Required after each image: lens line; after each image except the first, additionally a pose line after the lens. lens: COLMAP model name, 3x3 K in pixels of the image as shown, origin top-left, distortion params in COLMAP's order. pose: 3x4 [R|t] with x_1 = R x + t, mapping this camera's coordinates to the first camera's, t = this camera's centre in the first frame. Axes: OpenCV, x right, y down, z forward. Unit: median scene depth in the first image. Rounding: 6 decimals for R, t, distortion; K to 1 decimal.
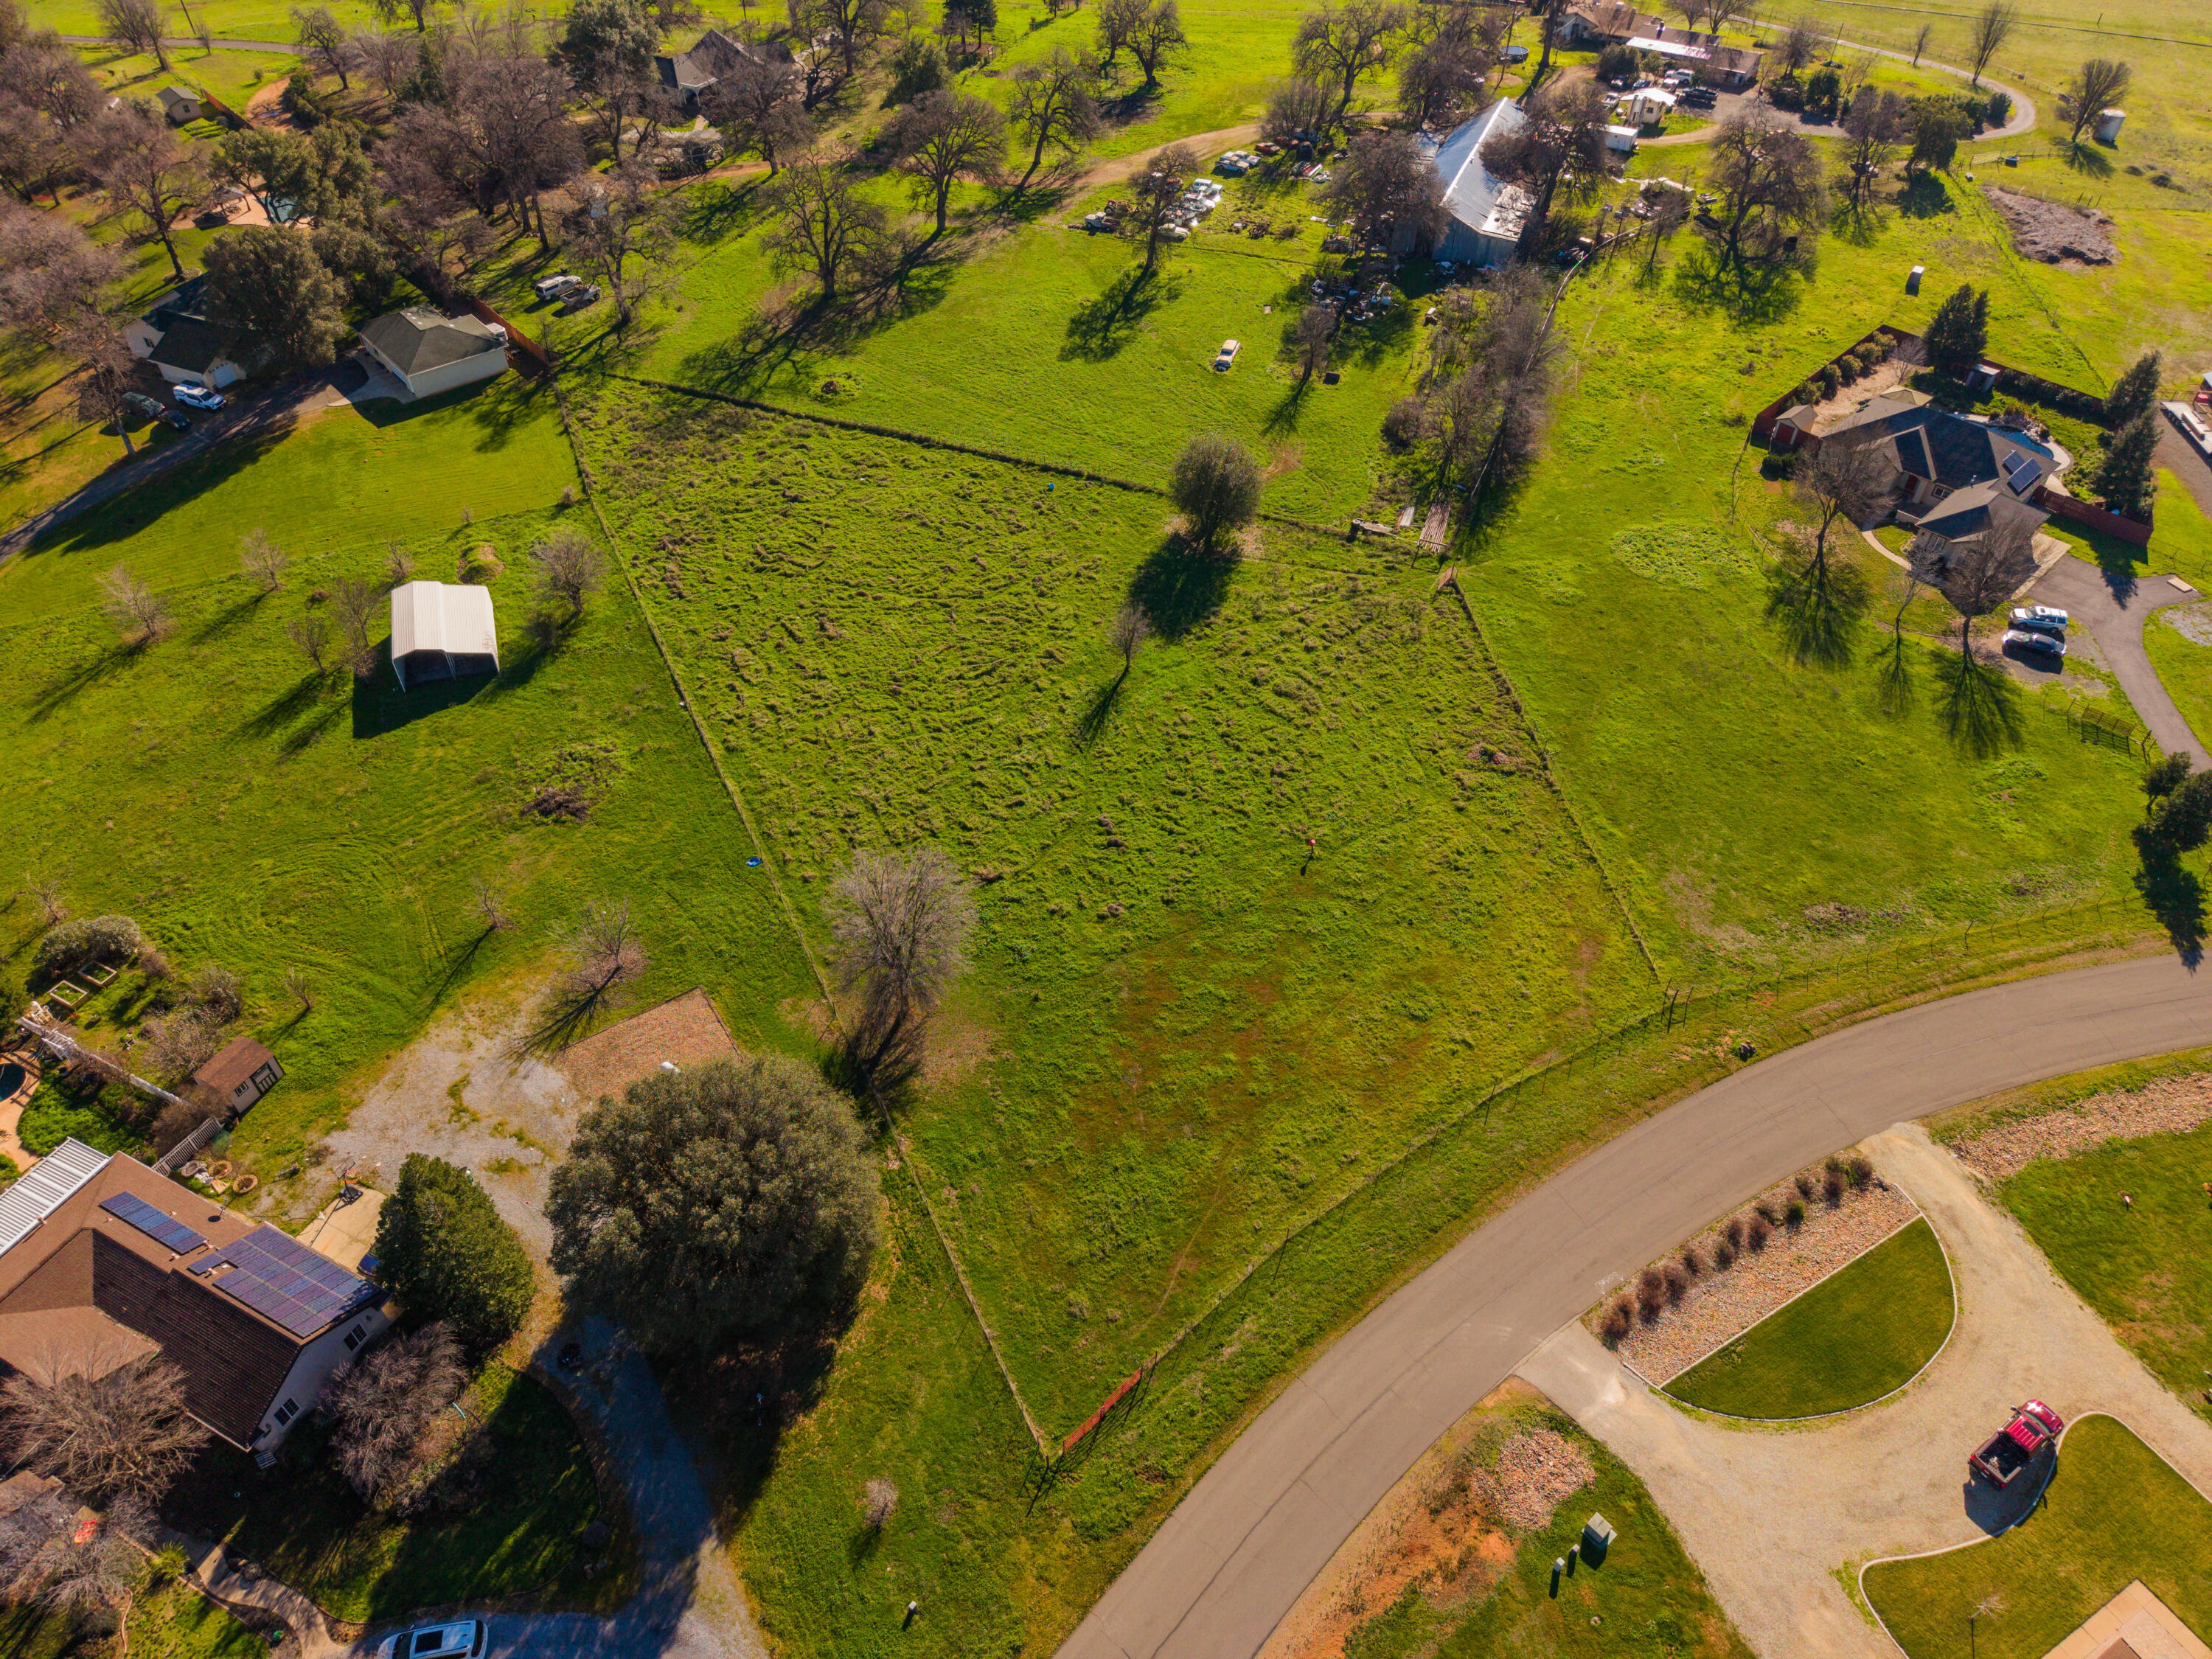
lens RADIAL K [[1480.9, 0, 1096.4], [0, 1480.9, 826.0], [0, 0, 1]] dist [0.015811, -0.017678]
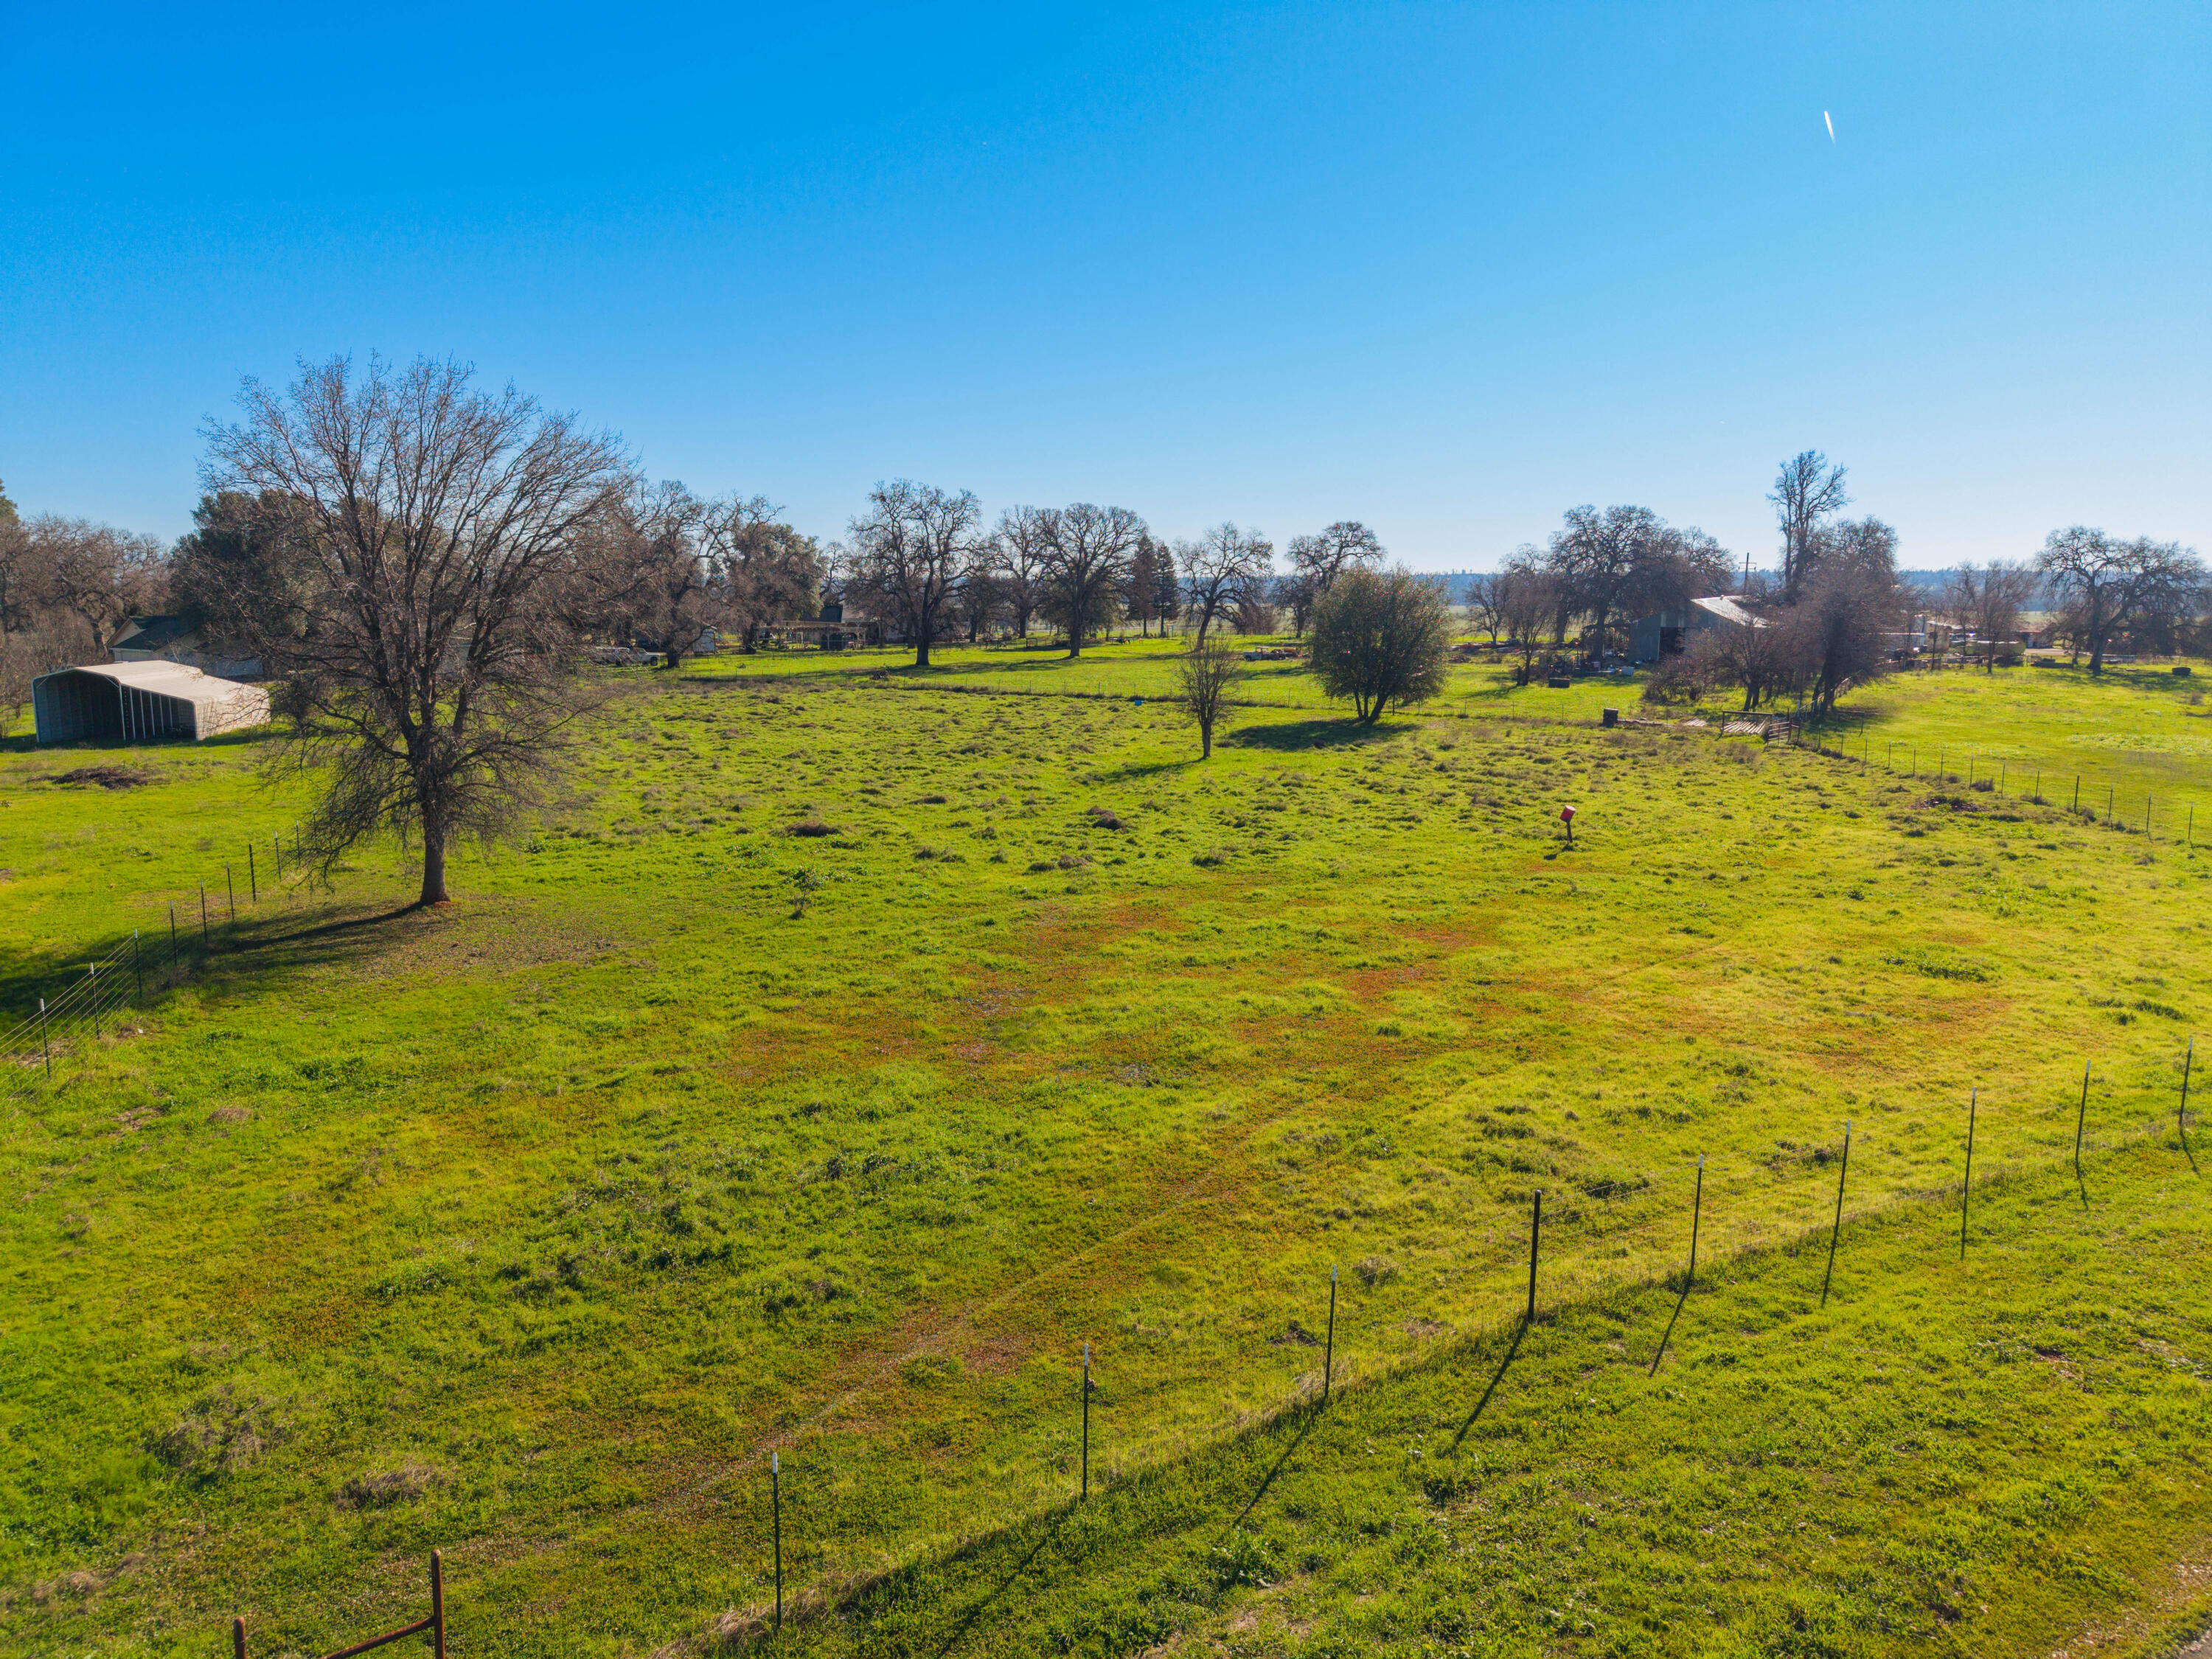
lens RADIAL K [[1480.9, 0, 1093.8], [0, 1480.9, 822.5], [0, 0, 1]] dist [0.015811, -0.017678]
pose [[0.986492, 0.025112, -0.161875, 0.092176], [-0.113106, 0.819233, -0.562197, 0.303763], [0.118495, 0.572911, 0.811006, 0.725144]]
